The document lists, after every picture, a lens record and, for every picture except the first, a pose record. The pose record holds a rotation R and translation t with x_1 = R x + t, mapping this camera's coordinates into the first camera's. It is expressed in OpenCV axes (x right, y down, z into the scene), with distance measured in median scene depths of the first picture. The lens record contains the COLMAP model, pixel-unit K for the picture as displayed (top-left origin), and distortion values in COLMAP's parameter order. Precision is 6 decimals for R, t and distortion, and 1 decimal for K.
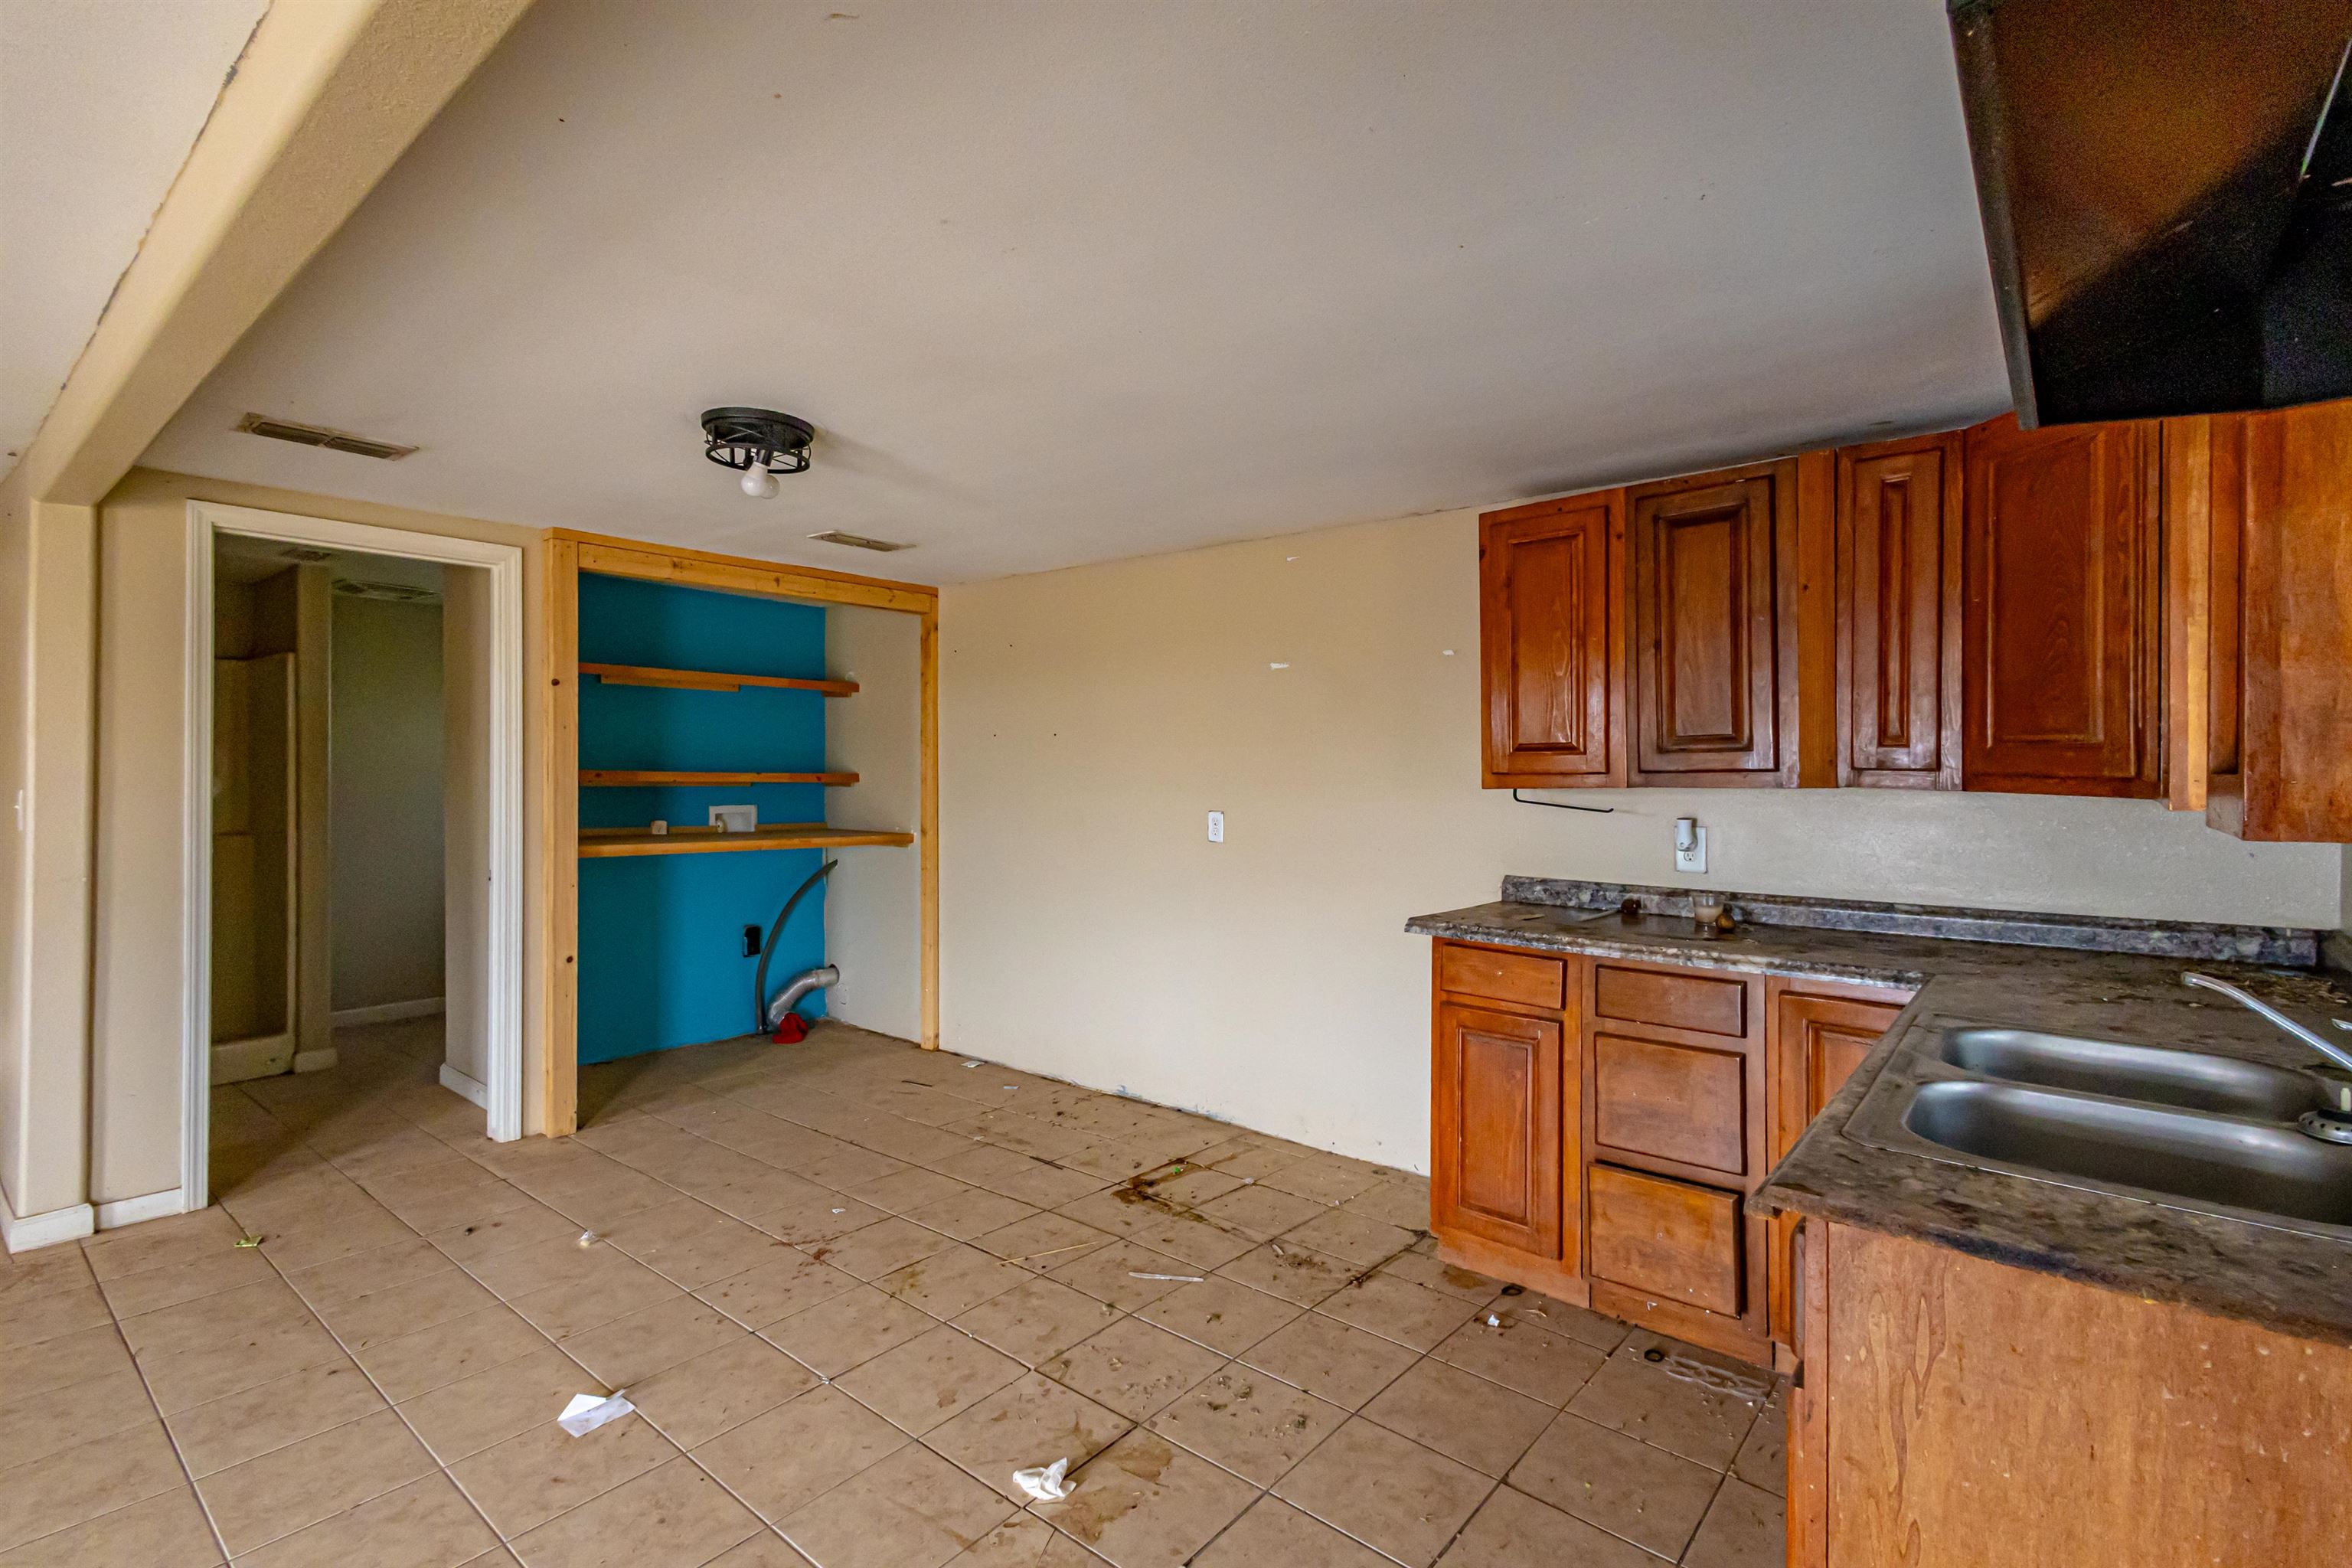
lens RADIAL K [[1081.1, 0, 1175.8], [0, 1081.1, 761.4], [0, 0, 1]] dist [0.008265, 0.000366]
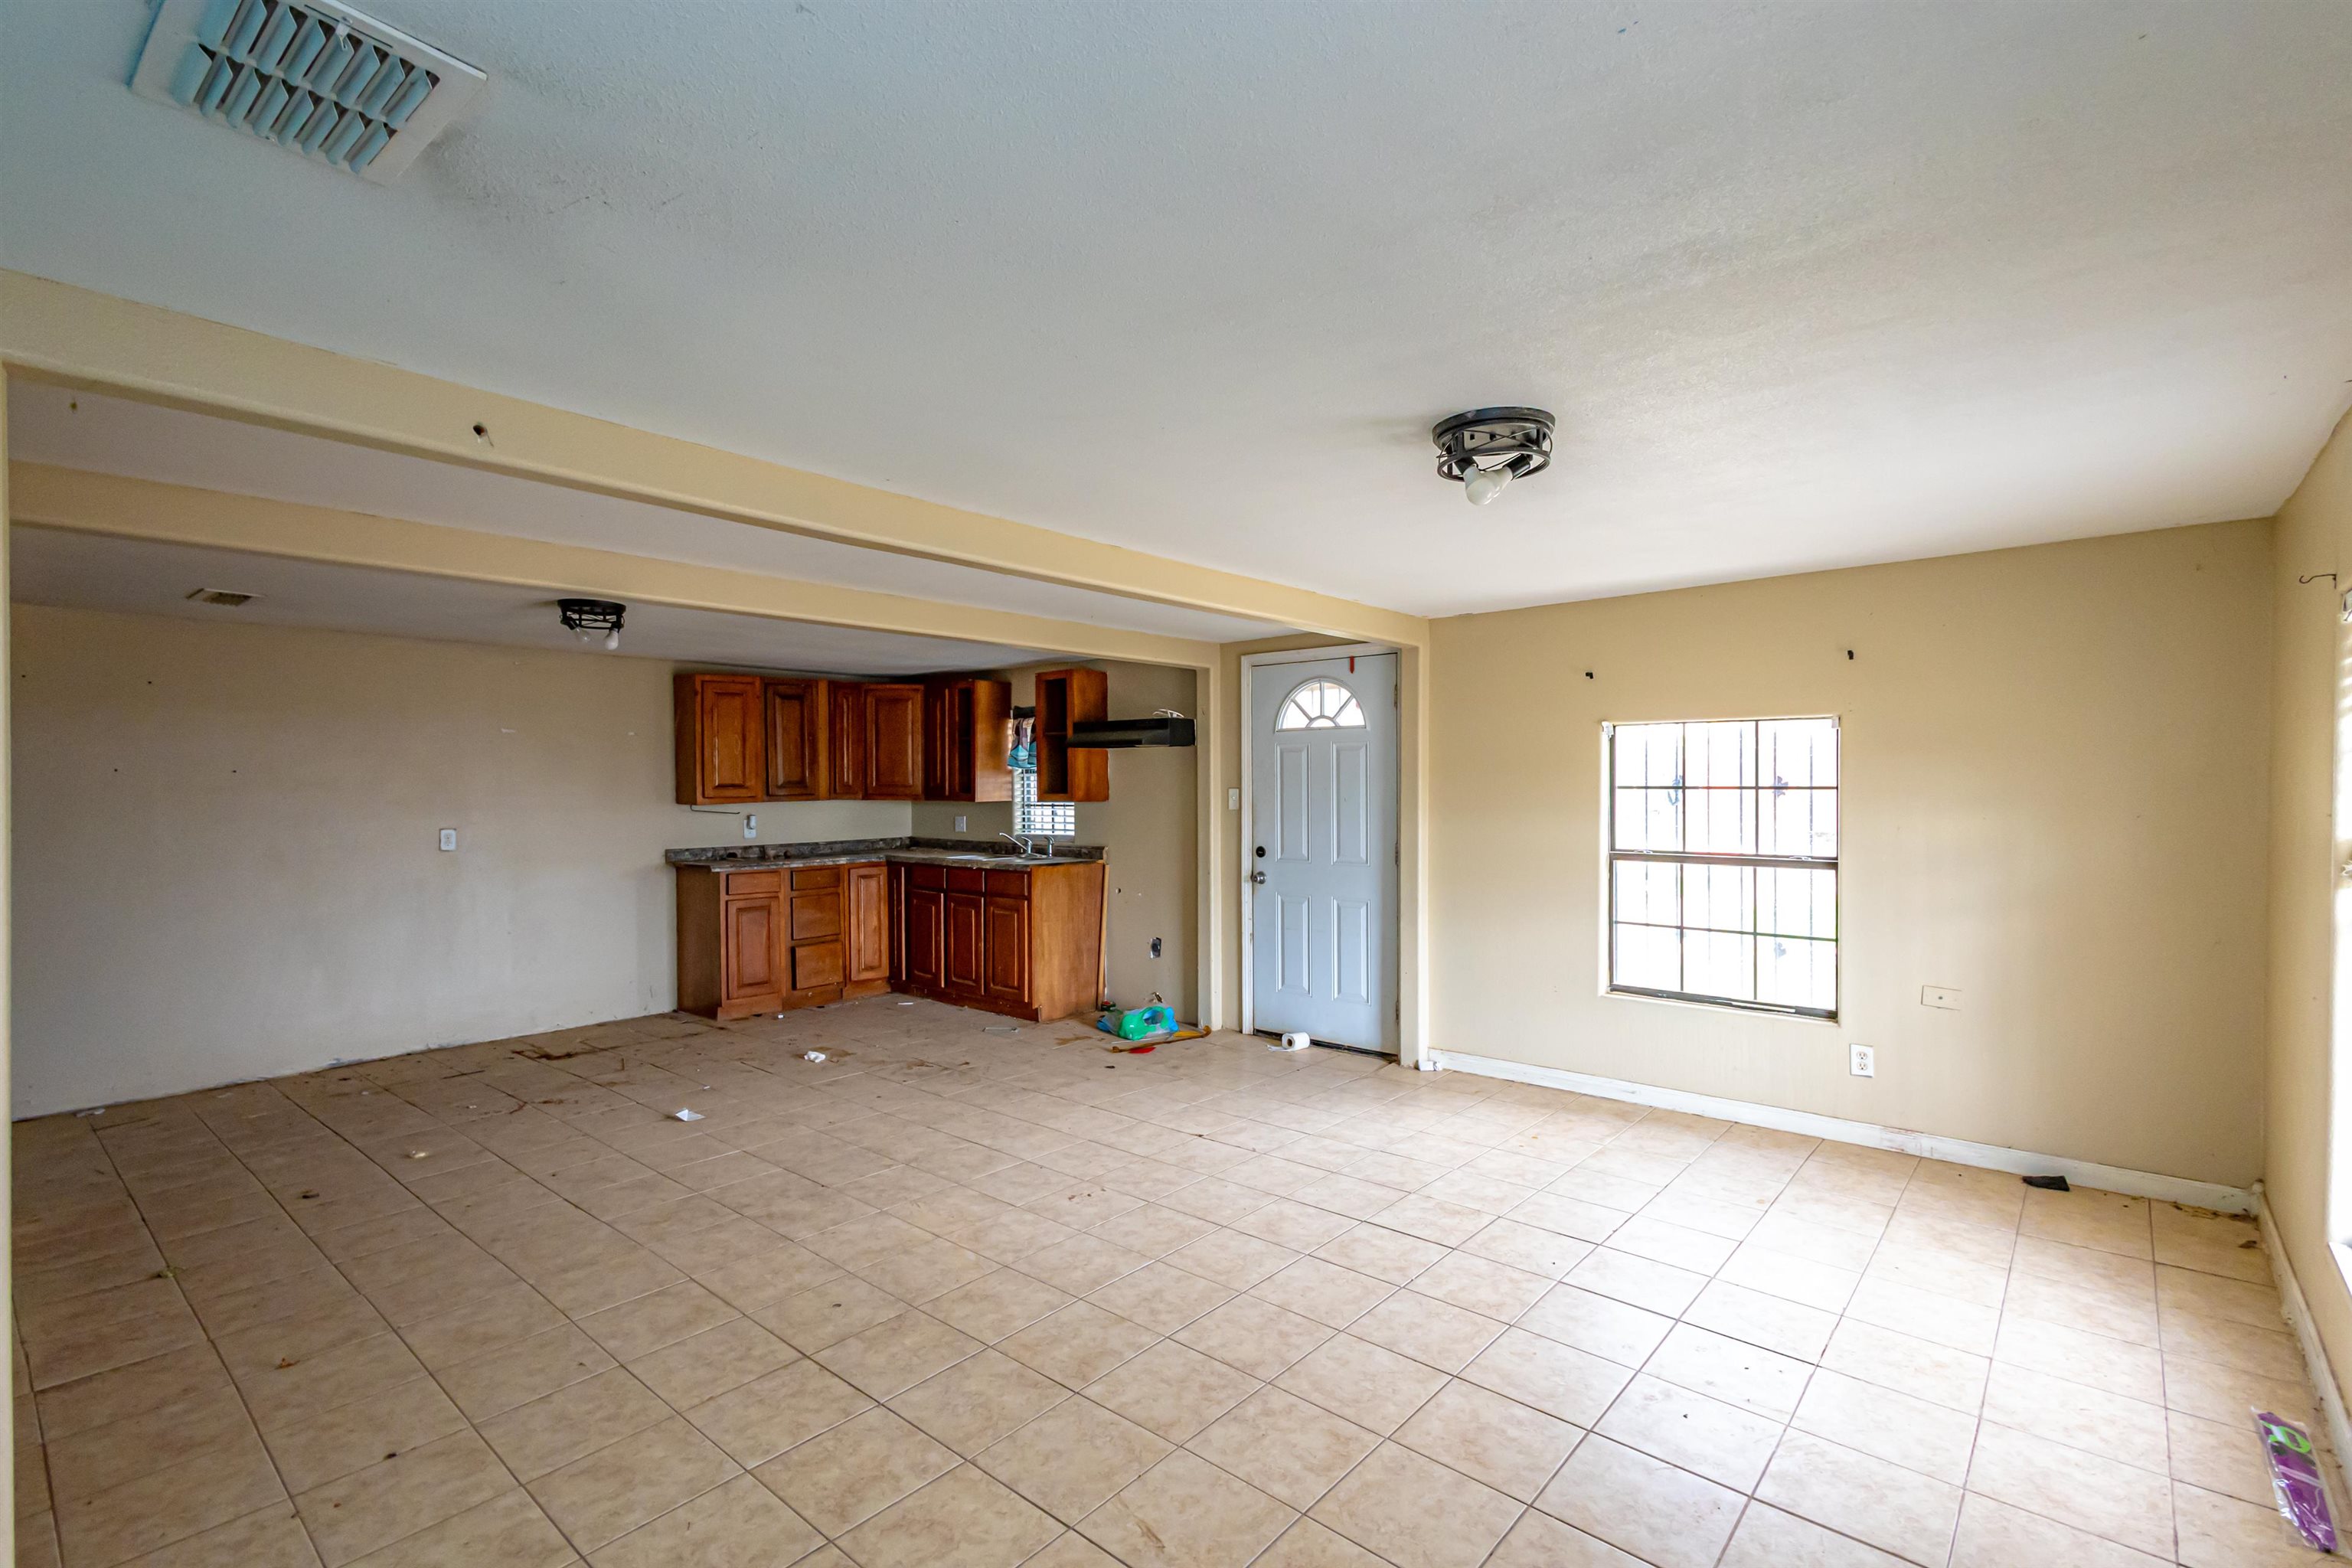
lens RADIAL K [[1080.5, 0, 1187.7], [0, 1080.5, 784.6], [0, 0, 1]] dist [0.012448, -0.001199]
pose [[0.015872, -0.004863, 0.999862, -1.907469], [-0.000758, 0.999988, 0.004876, -0.026597], [-0.999874, -0.000835, 0.015868, 0.020936]]
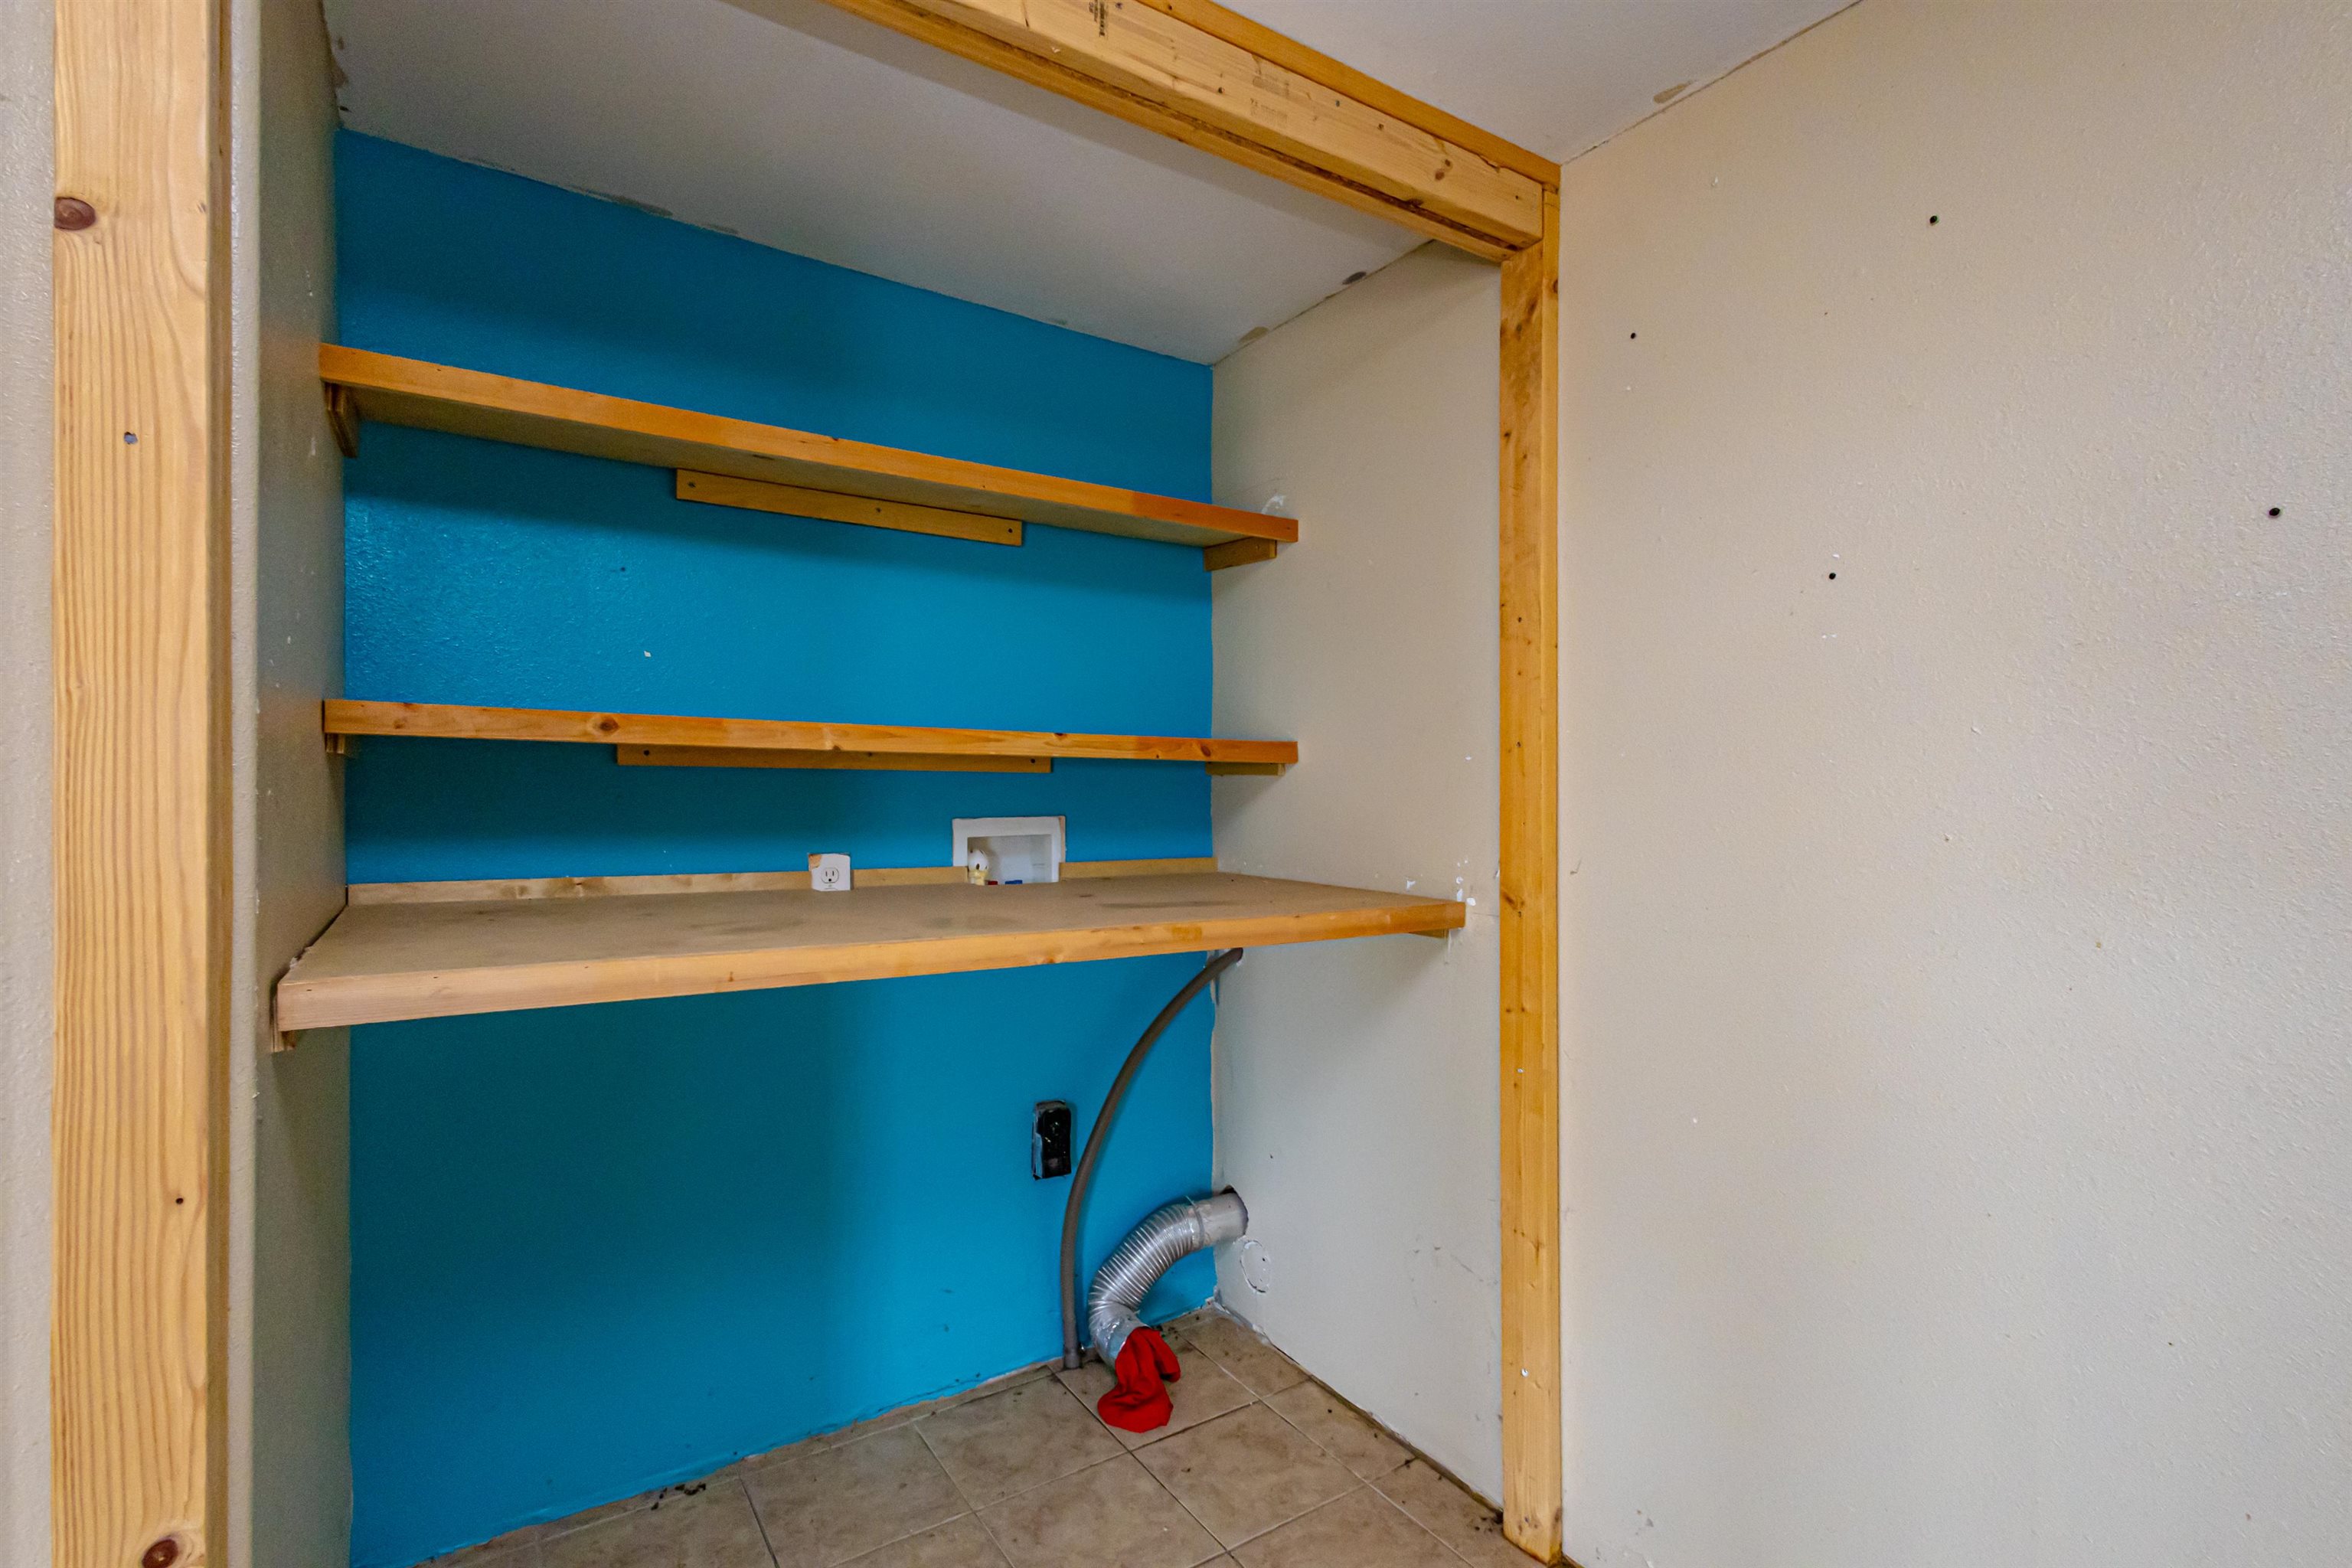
lens RADIAL K [[1098.0, 0, 1170.2], [0, 1098.0, 777.3], [0, 0, 1]] dist [0.006924, -0.000490]
pose [[0.953017, -0.000921, -0.302916, -0.406498], [0.001840, 0.999995, 0.002749, 0.044007], [0.302912, -0.003178, 0.953013, 1.127849]]
